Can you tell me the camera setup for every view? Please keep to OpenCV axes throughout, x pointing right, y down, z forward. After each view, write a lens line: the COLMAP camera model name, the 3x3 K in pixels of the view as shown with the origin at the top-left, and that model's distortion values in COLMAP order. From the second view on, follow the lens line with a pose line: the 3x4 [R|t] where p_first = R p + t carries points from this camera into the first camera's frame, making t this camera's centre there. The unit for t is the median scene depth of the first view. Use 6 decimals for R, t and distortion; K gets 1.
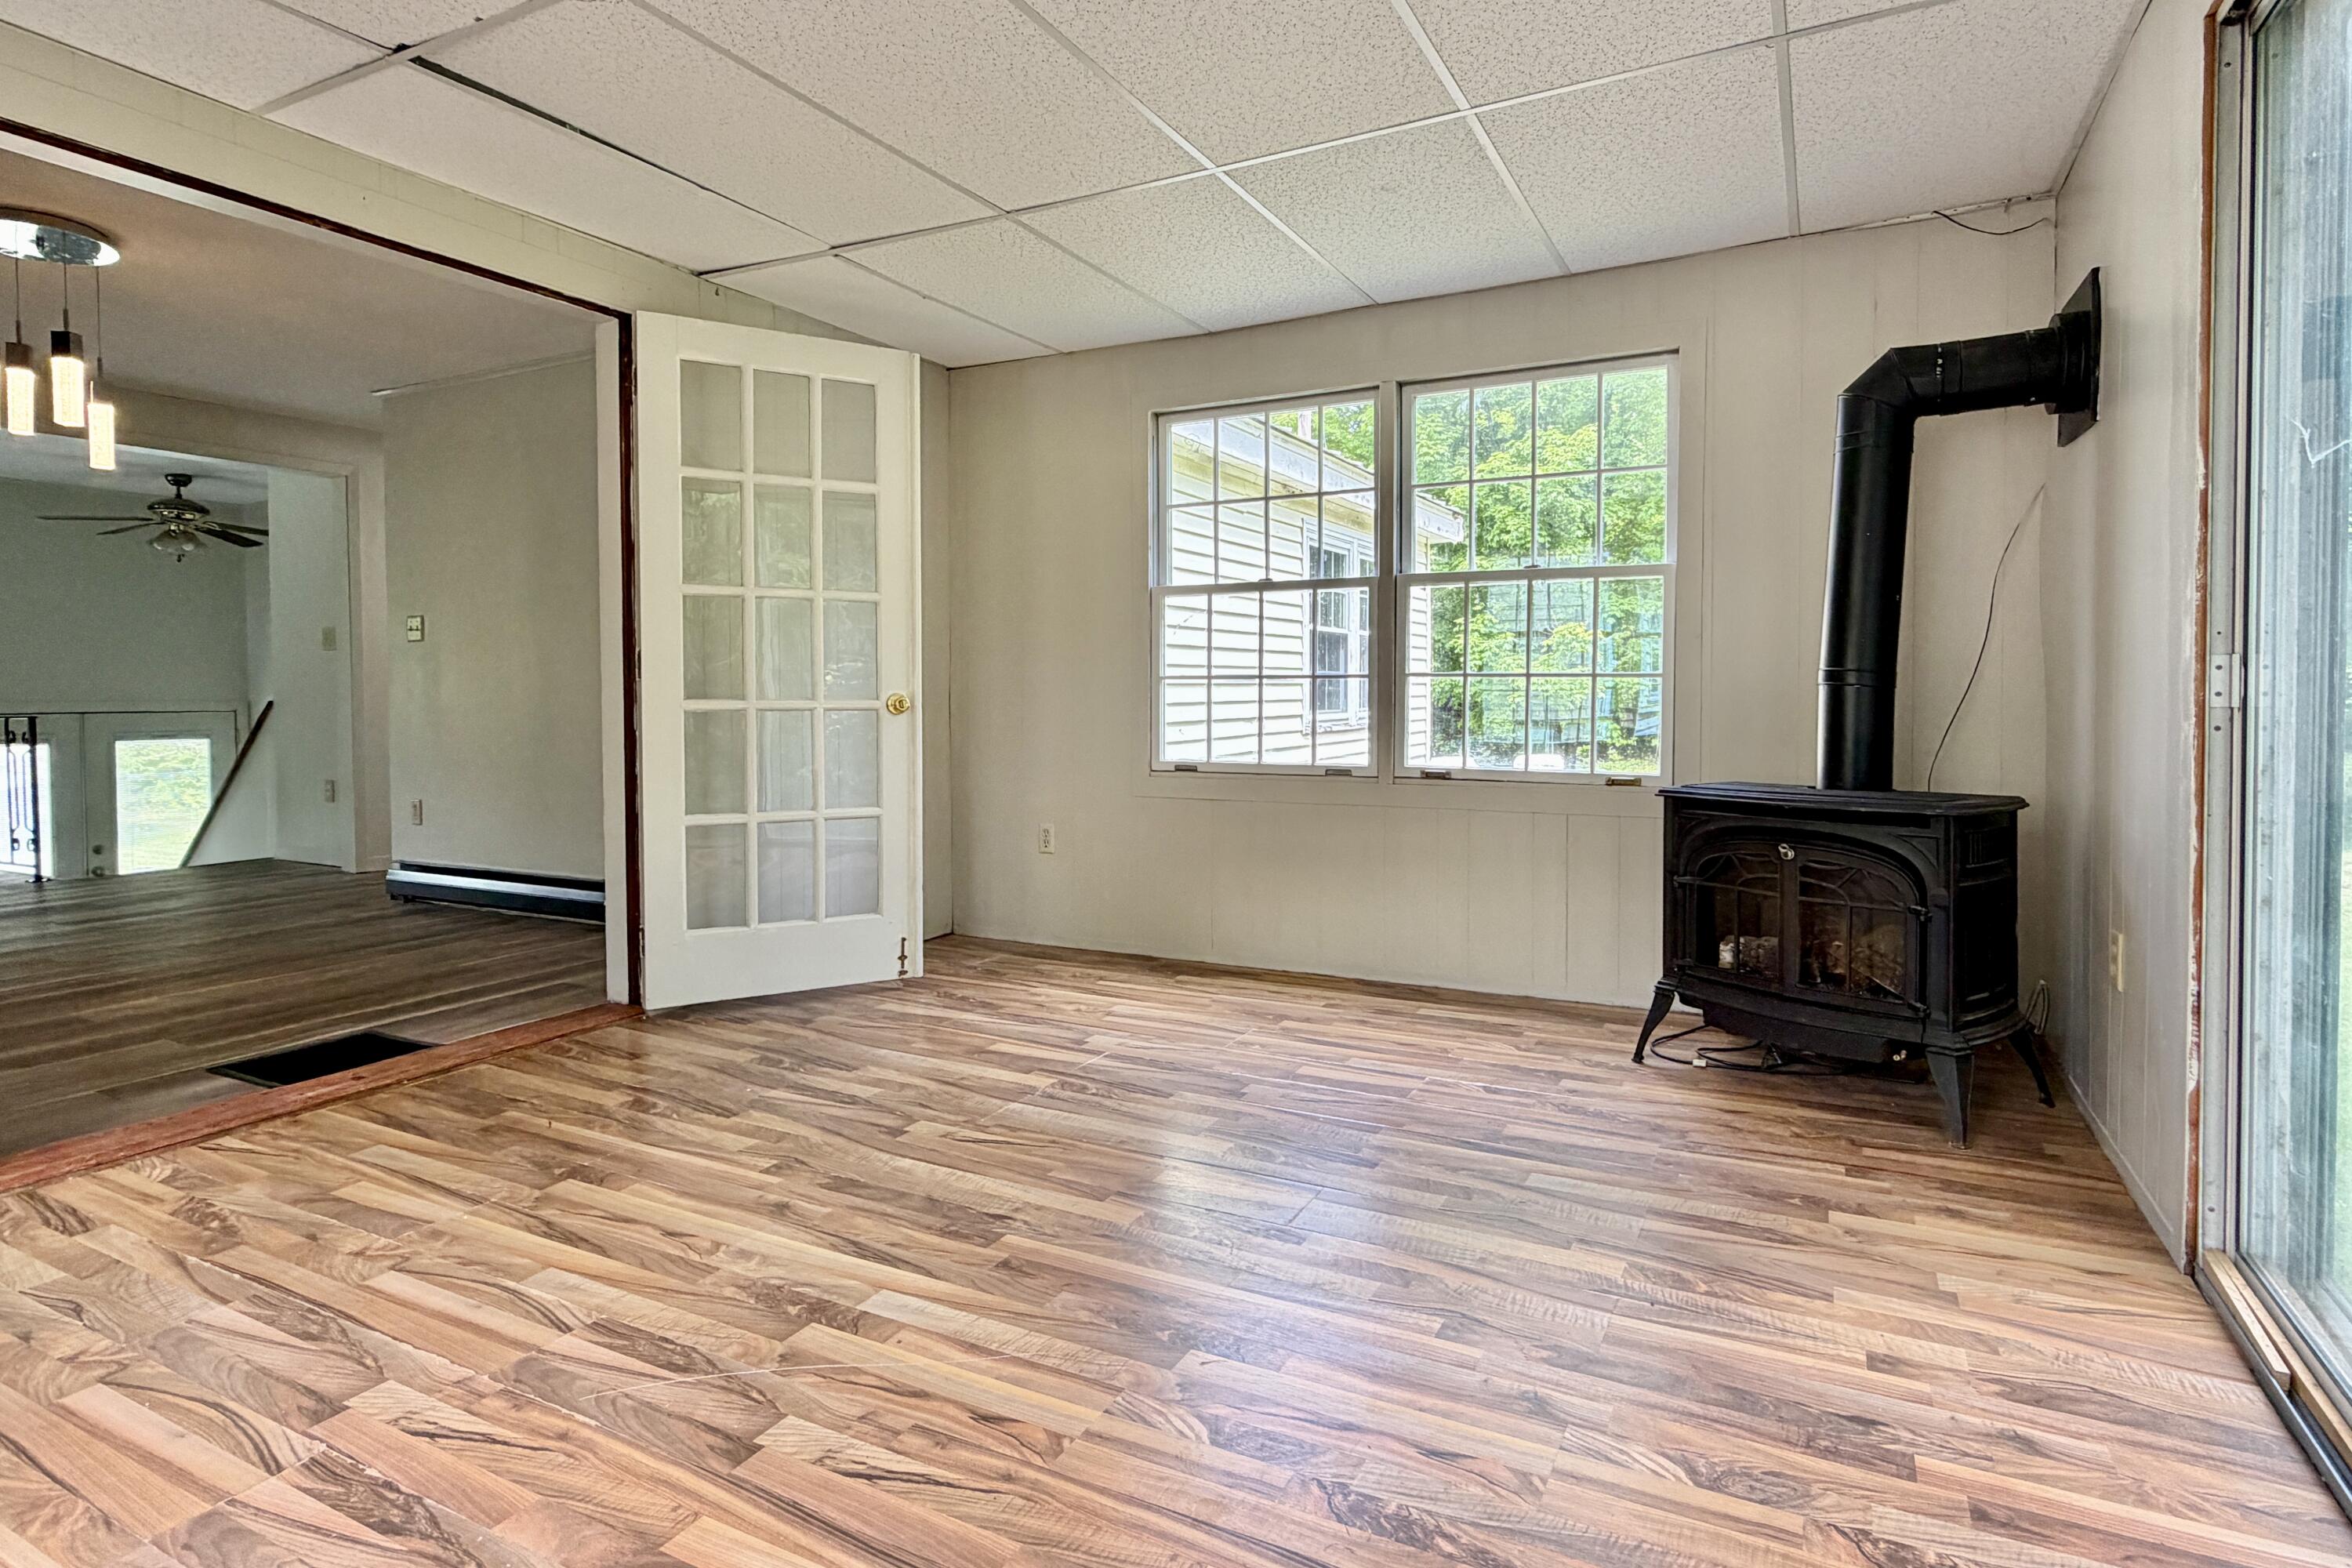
lens RADIAL K [[1265.2, 0, 1177.3], [0, 1265.2, 769.0], [0, 0, 1]] dist [-0.002133, 0.000437]
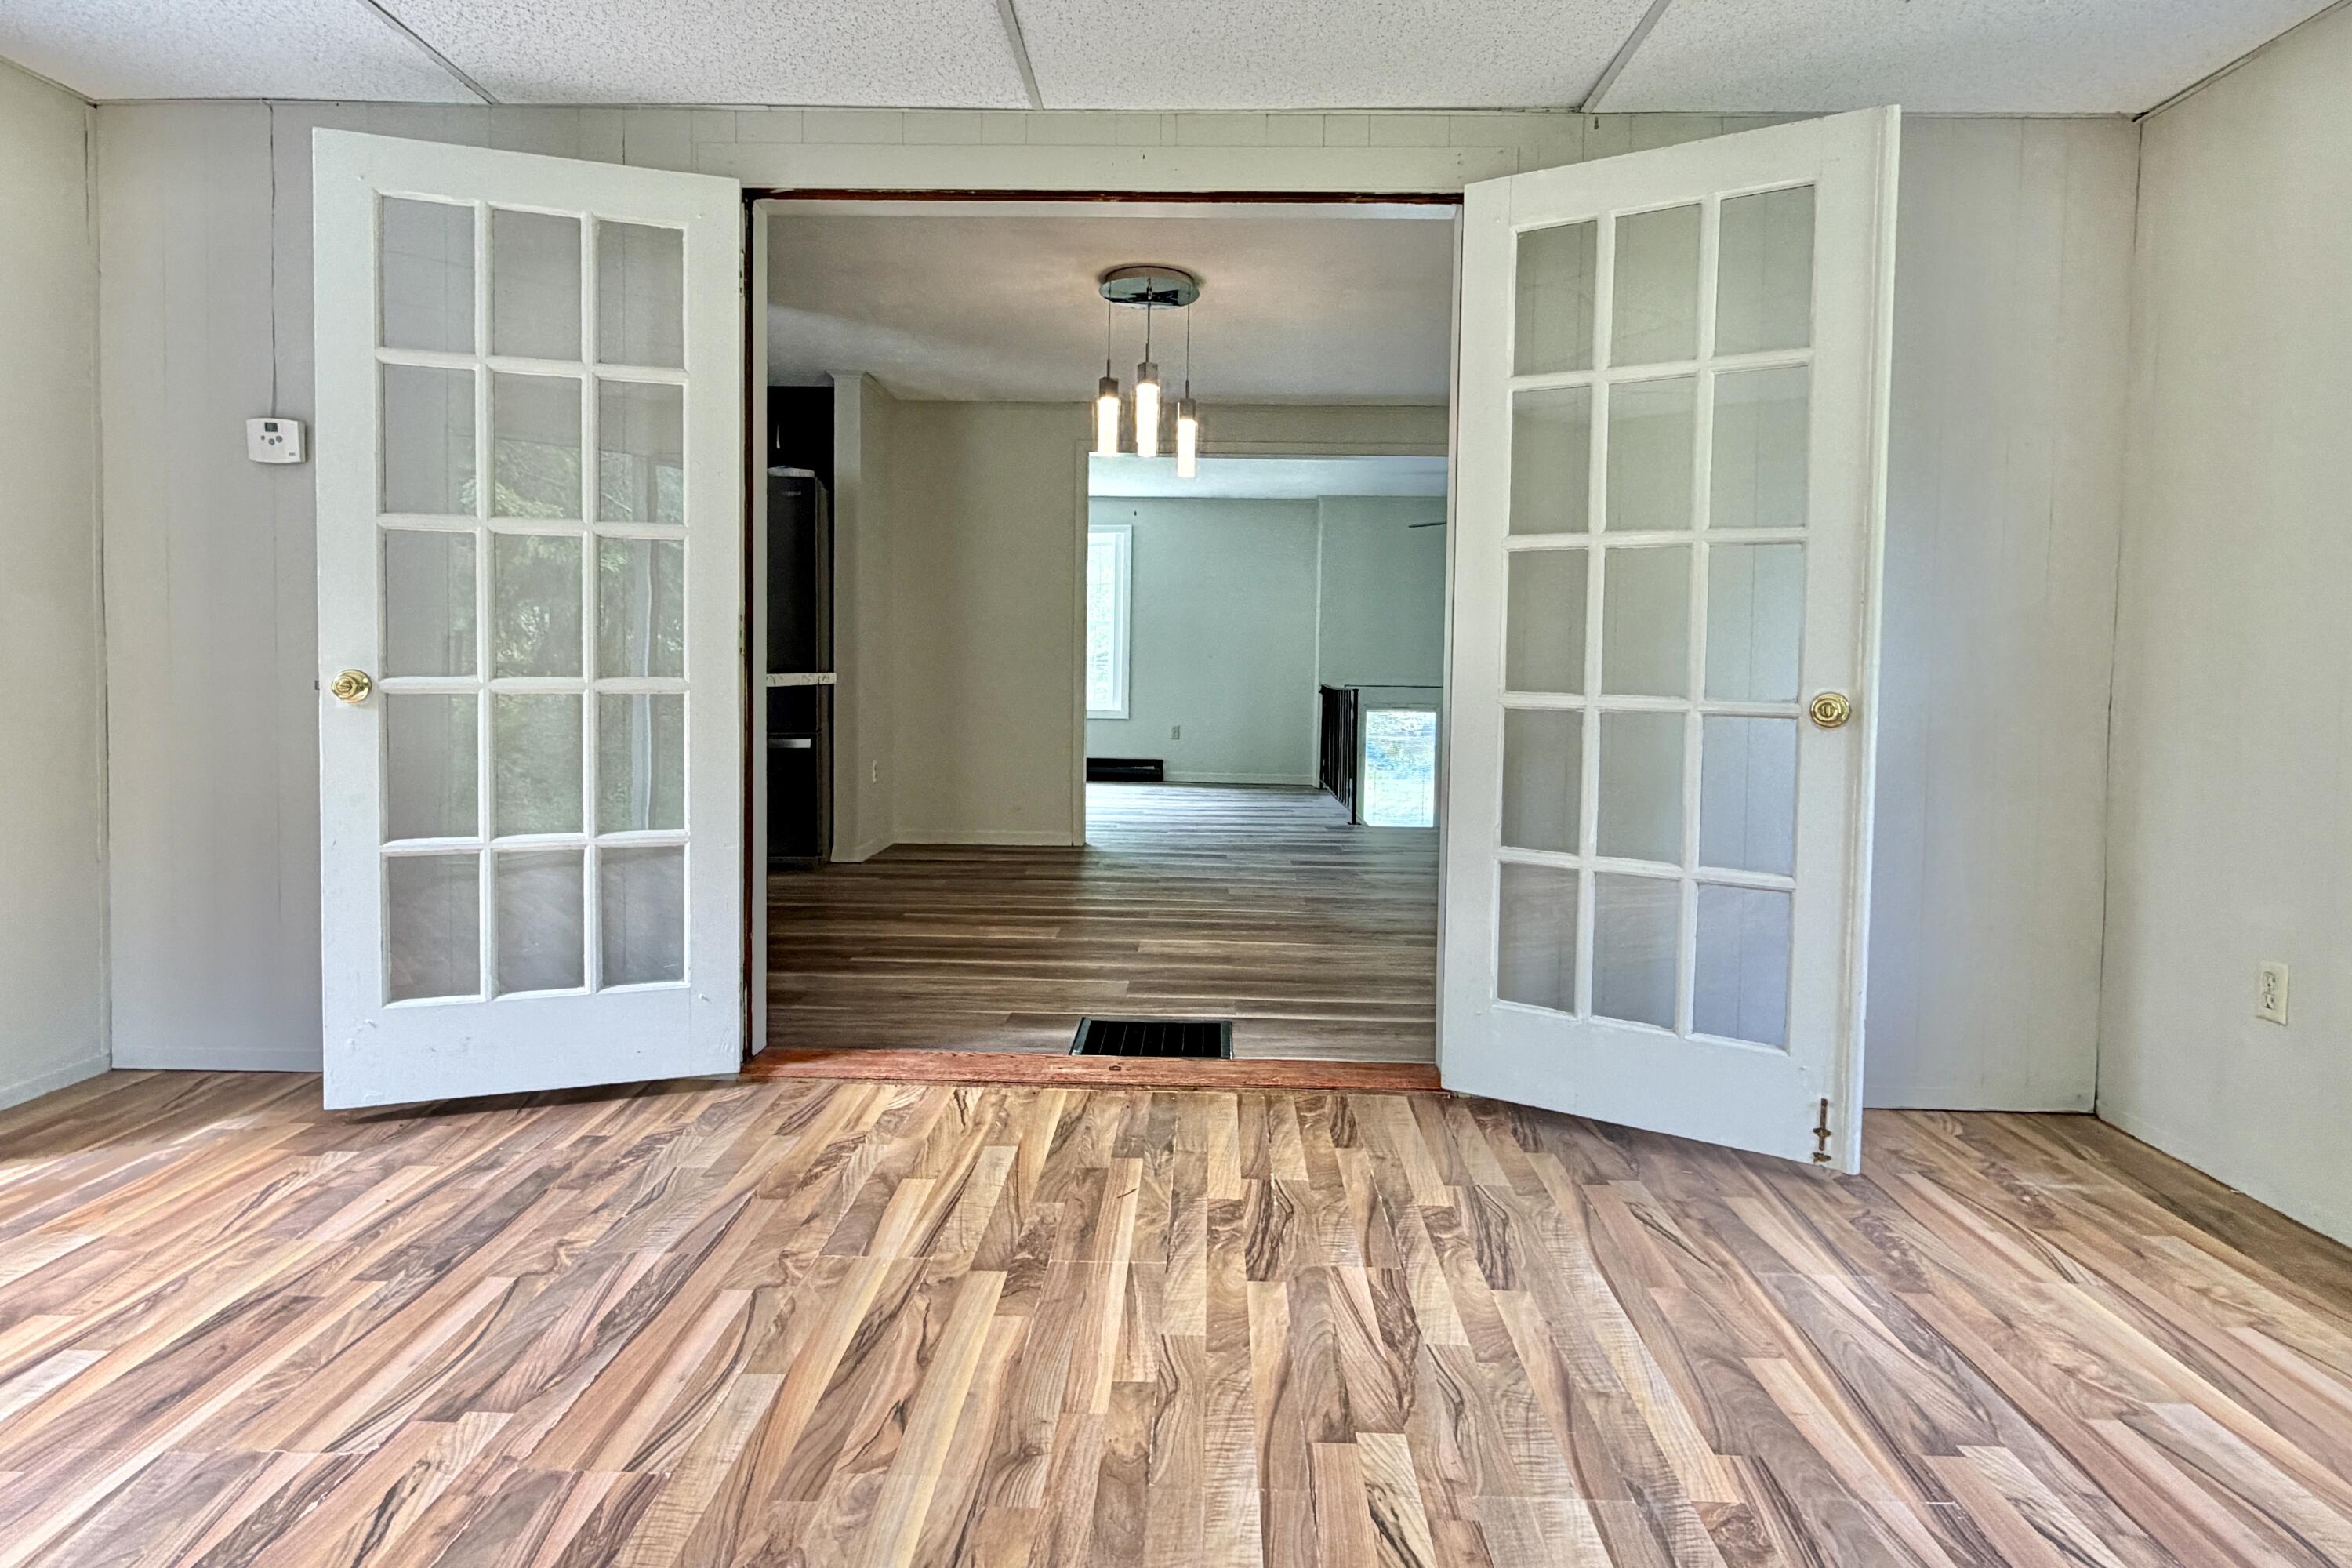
lens RADIAL K [[1265.2, 0, 1157.1], [0, 1265.2, 732.6], [0, 0, 1]] dist [-0.002133, 0.000437]
pose [[0.434447, 0.059784, -0.898711, 0.289181], [-0.073104, 0.996843, 0.030973, -0.059319], [0.897726, 0.052243, 0.437446, 0.735553]]
